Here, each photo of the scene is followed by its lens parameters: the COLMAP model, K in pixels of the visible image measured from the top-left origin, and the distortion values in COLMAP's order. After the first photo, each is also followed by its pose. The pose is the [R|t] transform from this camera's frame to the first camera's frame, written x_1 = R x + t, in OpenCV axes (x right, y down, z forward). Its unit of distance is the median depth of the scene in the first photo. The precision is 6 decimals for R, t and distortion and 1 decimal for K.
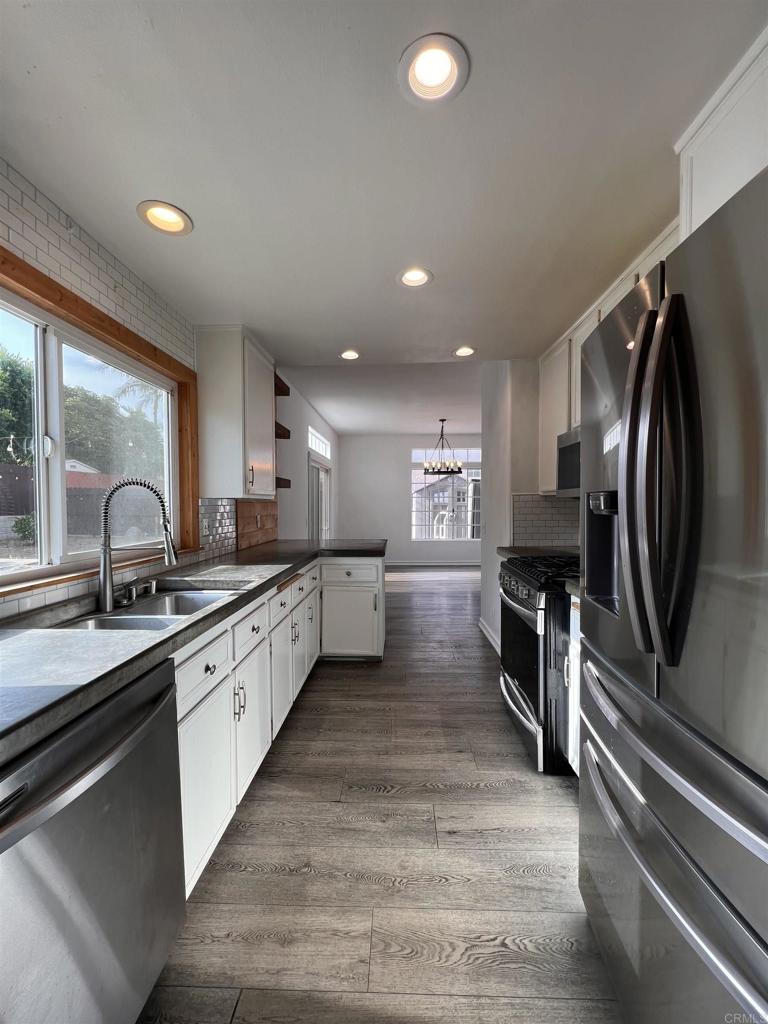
lens RADIAL K [[411.2, 0, 385.3], [0, 411.2, 512.6], [0, 0, 1]] dist [-0.002569, 0.001321]
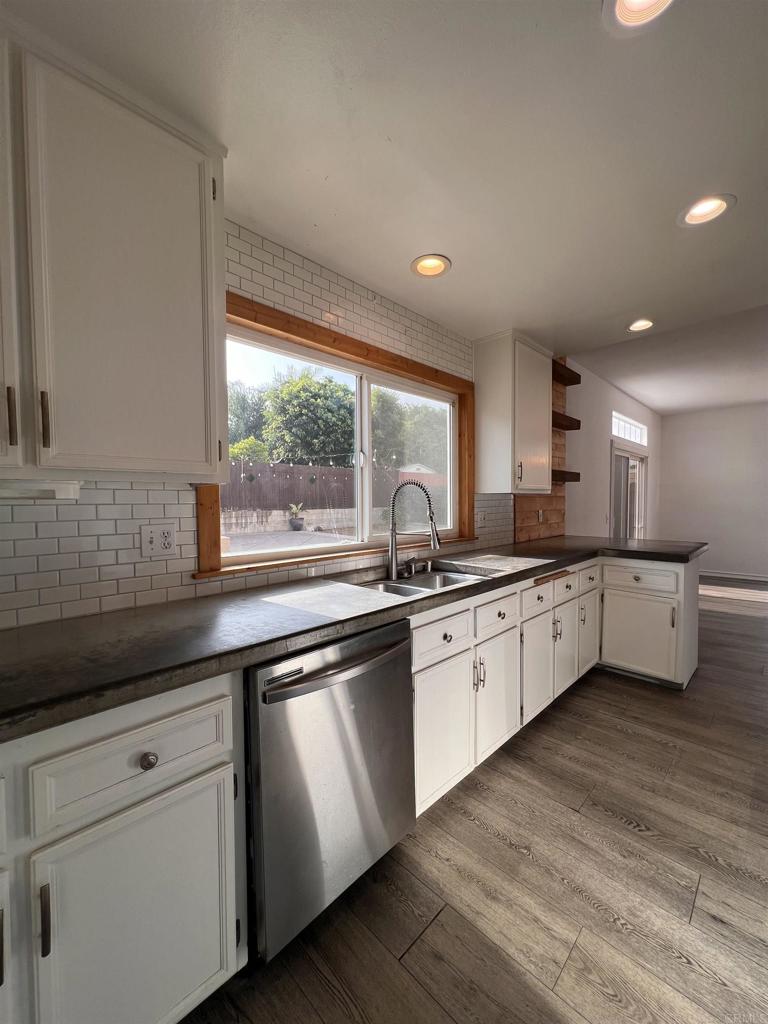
lens RADIAL K [[411.2, 0, 384.4], [0, 411.2, 512.5], [0, 0, 1]] dist [-0.002569, 0.001321]
pose [[0.734210, 0.019273, -0.678649, 0.187150], [-0.009944, 0.999795, 0.017635, -0.001281], [0.678850, -0.006200, 0.734251, 0.001393]]
